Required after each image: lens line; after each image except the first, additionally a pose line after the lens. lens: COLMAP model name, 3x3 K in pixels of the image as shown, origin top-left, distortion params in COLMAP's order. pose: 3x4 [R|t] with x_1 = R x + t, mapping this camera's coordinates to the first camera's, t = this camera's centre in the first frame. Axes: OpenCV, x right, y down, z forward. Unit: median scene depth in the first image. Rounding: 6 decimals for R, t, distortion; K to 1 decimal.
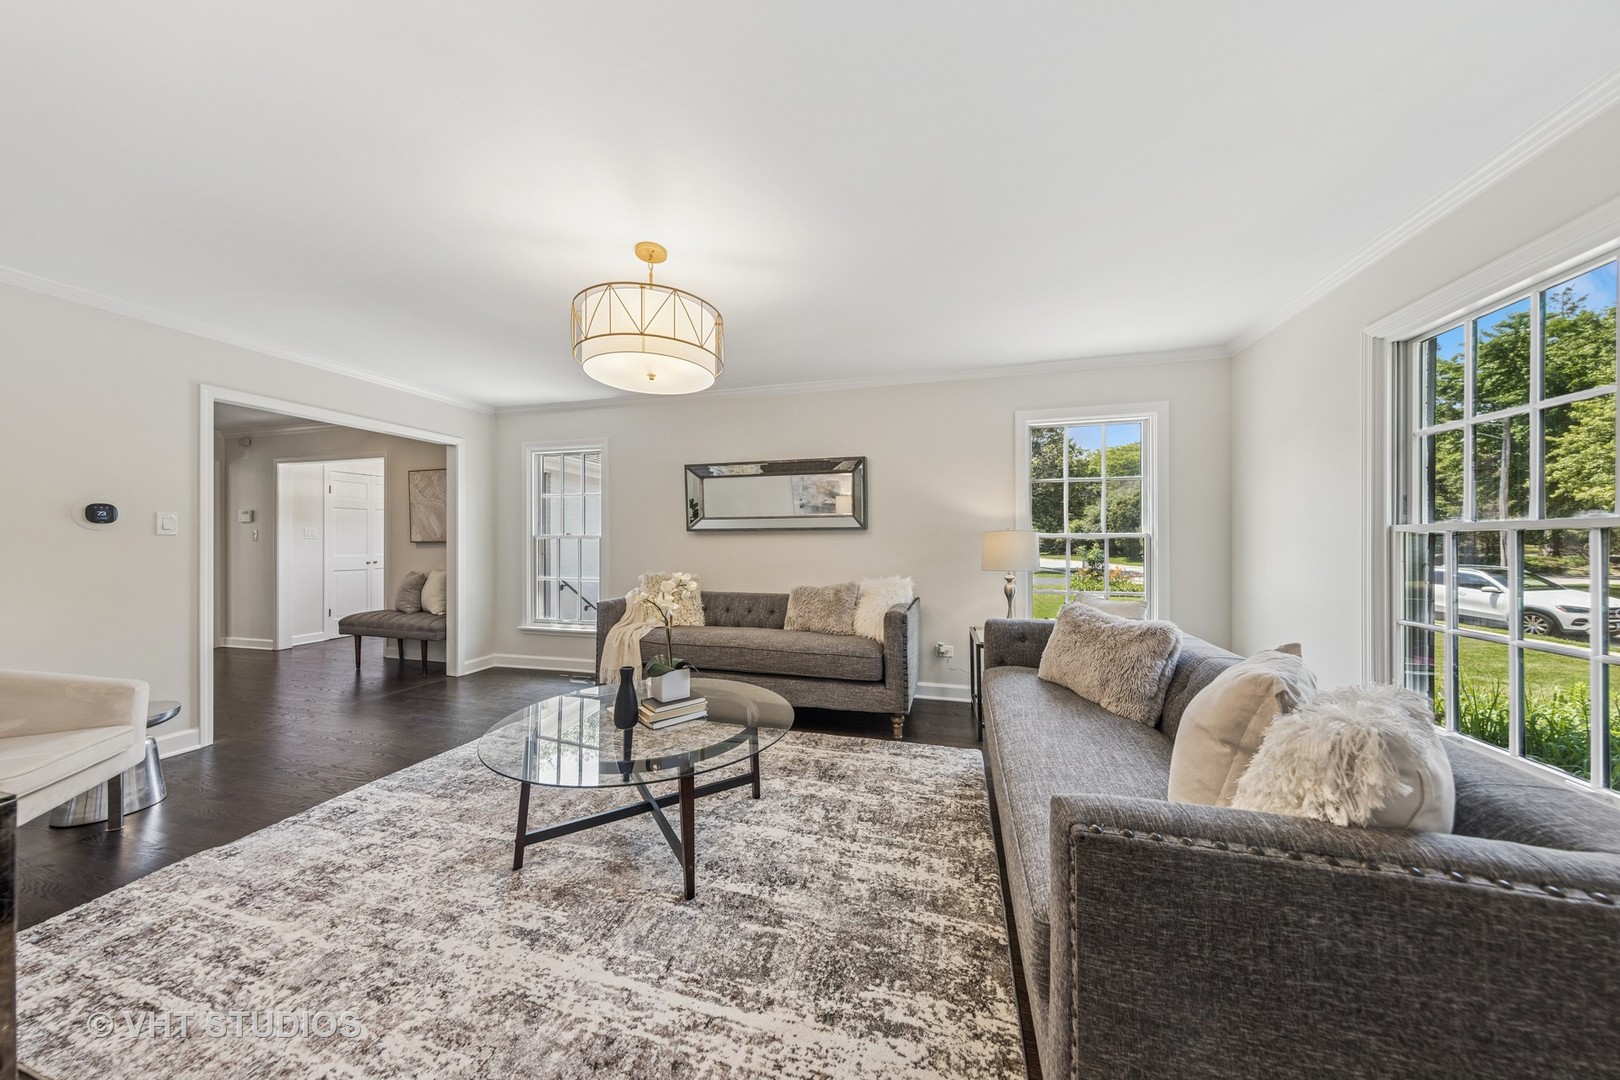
lens RADIAL K [[519.3, 0, 812.3], [0, 519.3, 544.6], [0, 0, 1]] dist [-0.000328, -0.000018]
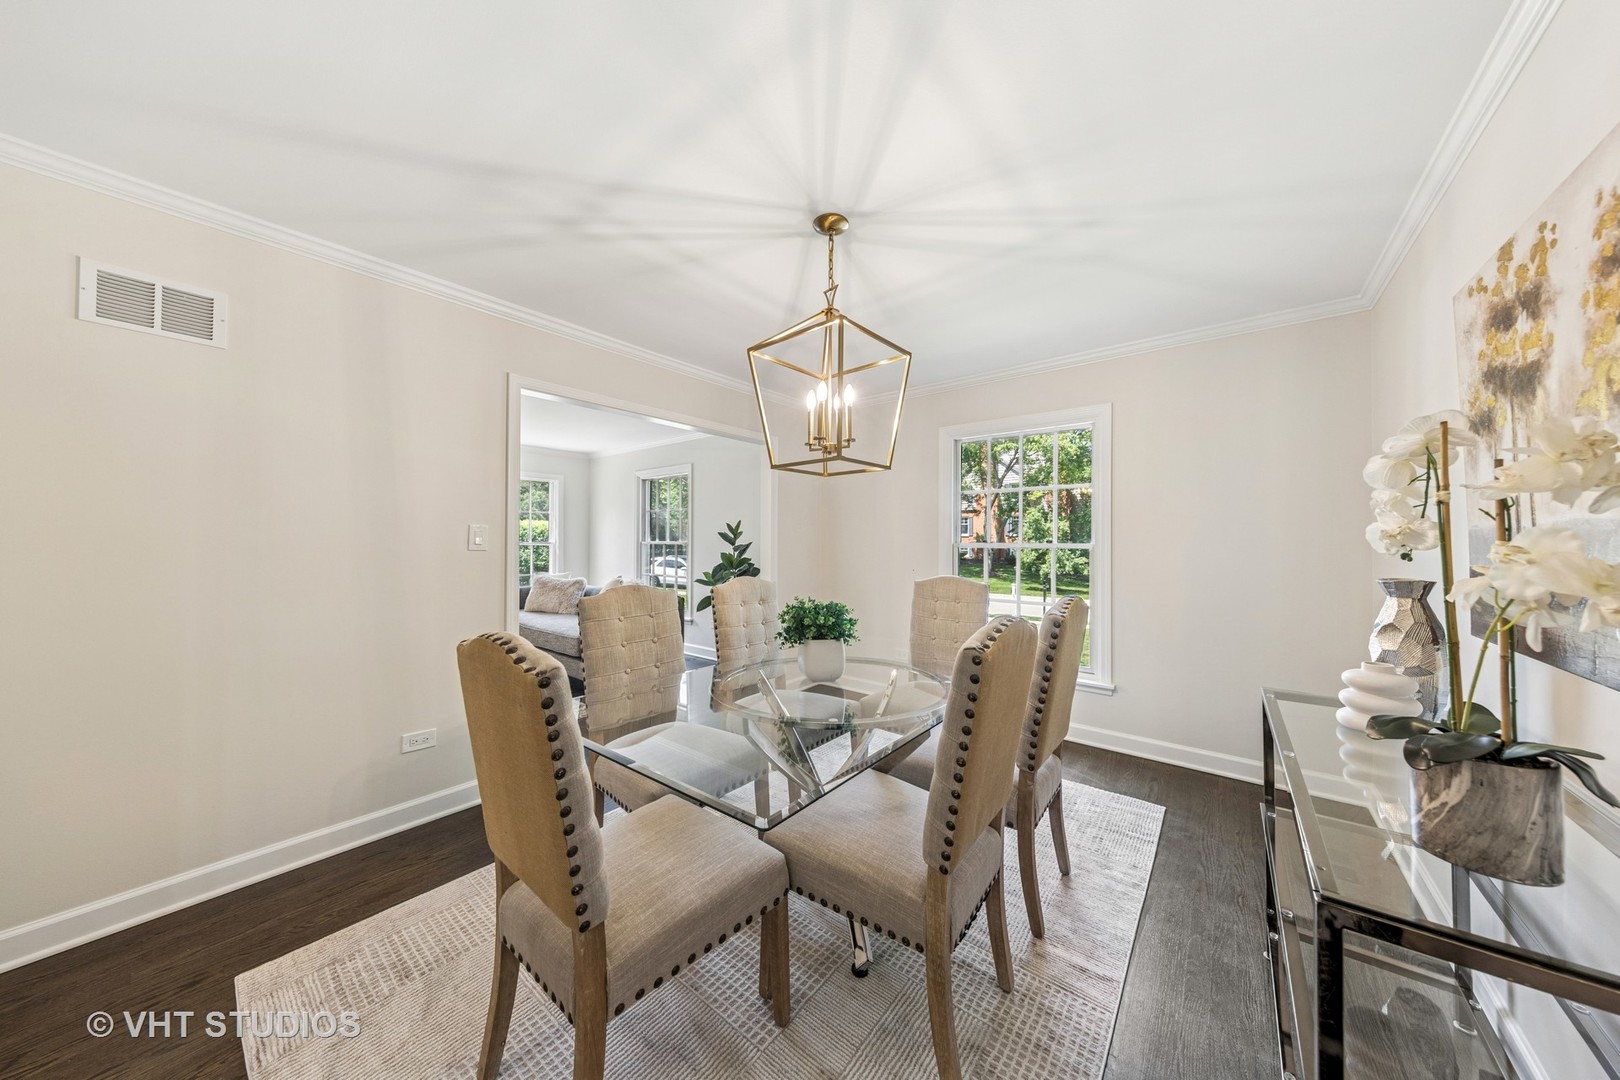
lens RADIAL K [[519.3, 0, 811.1], [0, 519.3, 538.3], [0, 0, 1]] dist [-0.000328, -0.000018]
pose [[0.405140, 0.014554, 0.914139, -1.285695], [-0.001099, 0.999880, -0.015432, -0.014729], [-0.914254, 0.005247, 0.405107, -1.163581]]
